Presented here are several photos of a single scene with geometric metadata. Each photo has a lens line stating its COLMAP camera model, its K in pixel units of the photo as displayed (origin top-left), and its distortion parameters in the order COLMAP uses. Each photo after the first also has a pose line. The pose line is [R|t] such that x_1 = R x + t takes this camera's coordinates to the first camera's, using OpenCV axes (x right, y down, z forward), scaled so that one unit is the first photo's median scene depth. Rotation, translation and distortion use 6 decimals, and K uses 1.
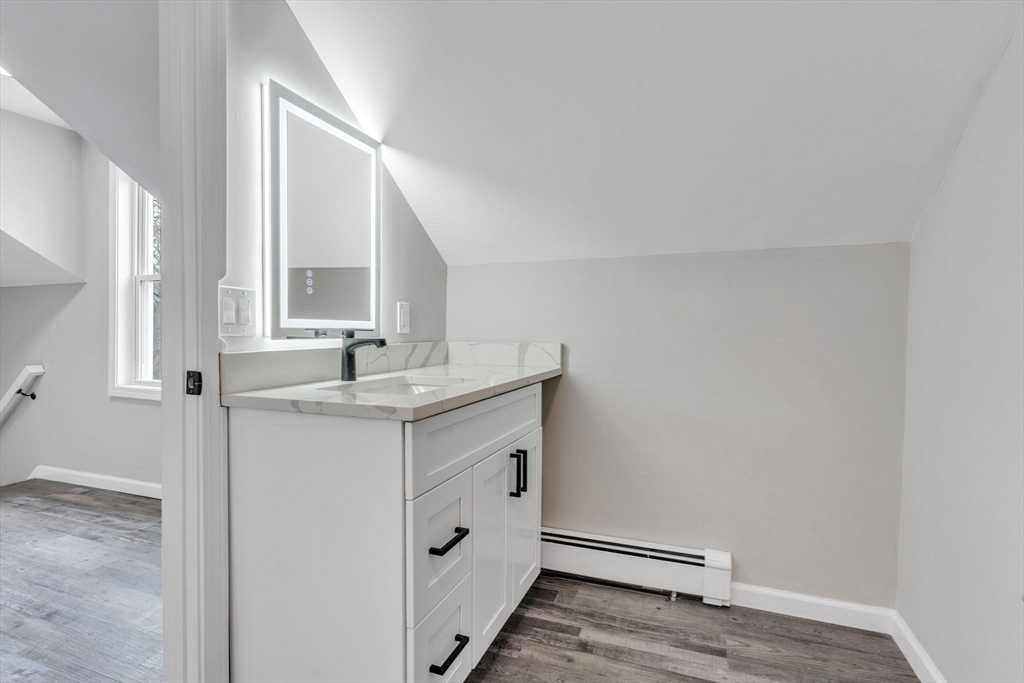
lens RADIAL K [[486.8, 0, 513.5], [0, 486.8, 339.5], [0, 0, 1]] dist [0.002970, -0.001362]
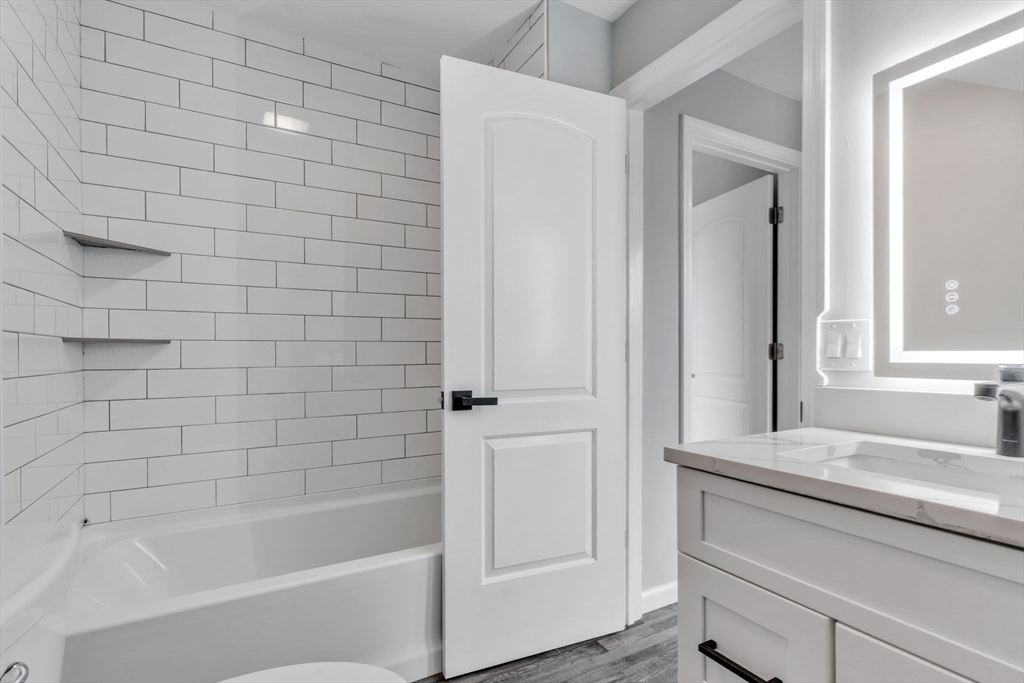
lens RADIAL K [[486.8, 0, 510.5], [0, 486.8, 350.0], [0, 0, 1]] dist [0.002970, -0.001362]
pose [[-0.631330, -0.004870, -0.775499, 0.572112], [-0.012038, 0.999921, 0.003521, -0.041484], [0.775420, 0.011559, -0.631339, 1.052961]]
